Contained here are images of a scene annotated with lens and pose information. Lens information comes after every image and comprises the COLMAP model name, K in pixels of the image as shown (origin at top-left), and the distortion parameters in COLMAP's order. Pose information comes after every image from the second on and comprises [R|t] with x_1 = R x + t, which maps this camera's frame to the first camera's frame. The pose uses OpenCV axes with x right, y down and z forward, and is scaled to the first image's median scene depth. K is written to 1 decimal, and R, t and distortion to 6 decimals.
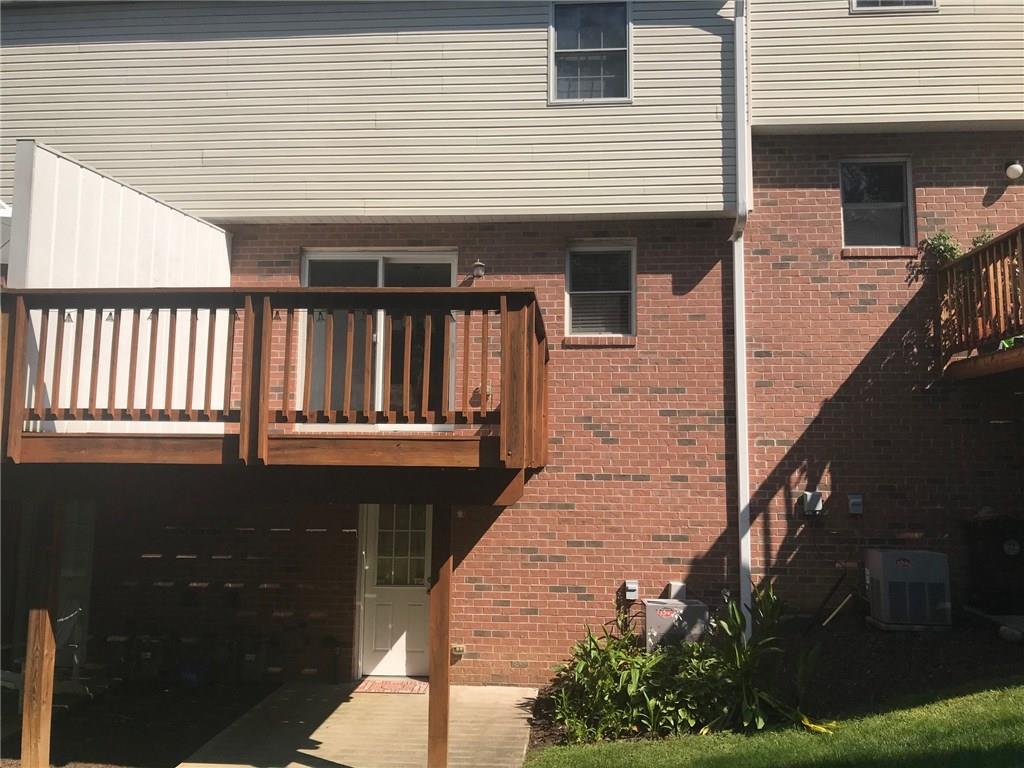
lens RADIAL K [[848.0, 0, 508.9], [0, 848.0, 383.9], [0, 0, 1]] dist [0.037393, -0.037553]
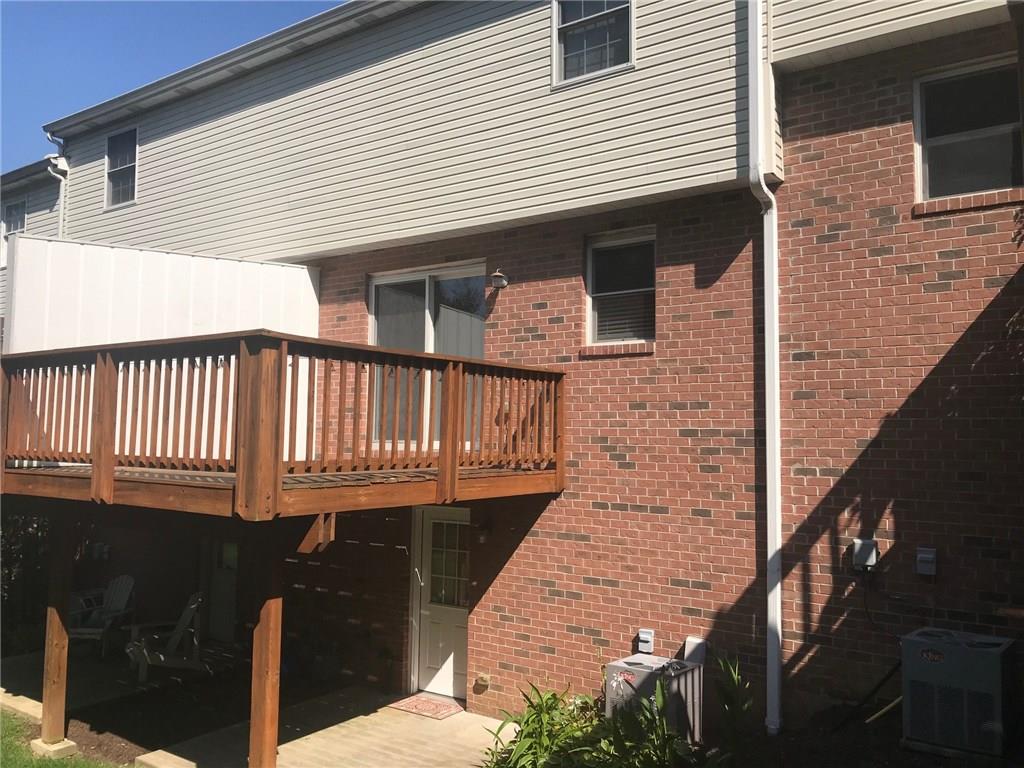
lens RADIAL K [[848.0, 0, 507.4], [0, 848.0, 381.5], [0, 0, 1]] dist [0.037393, -0.037553]
pose [[0.853629, -0.034108, -0.519764, 0.468796], [0.047339, 0.998804, 0.012203, -0.034325], [0.518726, -0.035022, 0.854223, 0.200598]]
